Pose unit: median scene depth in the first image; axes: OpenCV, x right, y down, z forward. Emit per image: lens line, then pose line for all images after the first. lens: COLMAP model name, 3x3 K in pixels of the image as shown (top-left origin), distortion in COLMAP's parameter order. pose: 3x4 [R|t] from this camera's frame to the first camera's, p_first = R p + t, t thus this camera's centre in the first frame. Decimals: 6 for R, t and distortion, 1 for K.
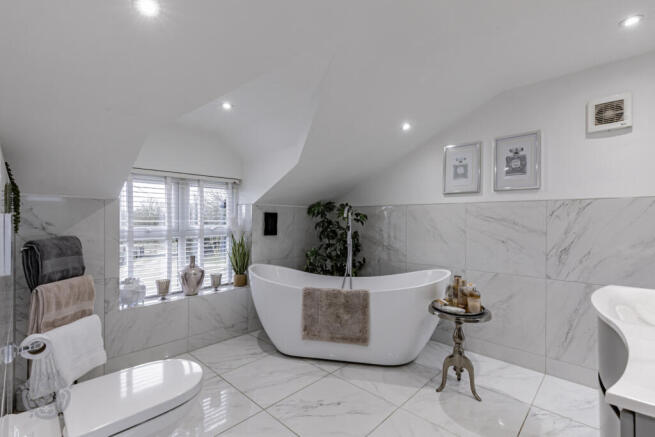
lens RADIAL K [[298.2, 0, 325.4], [0, 298.2, 219.4], [0, 0, 1]] dist [0.002676, 0.000303]
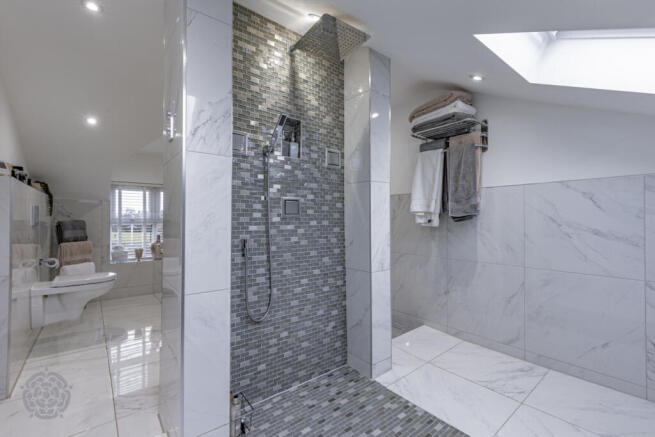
lens RADIAL K [[298.2, 0, 329.8], [0, 298.2, 217.7], [0, 0, 1]] dist [0.002676, 0.000303]
pose [[0.990972, -0.004552, -0.133991, 0.949816], [0.002571, 0.999885, -0.014949, 0.074102], [0.134043, 0.014470, 0.990870, -0.651476]]
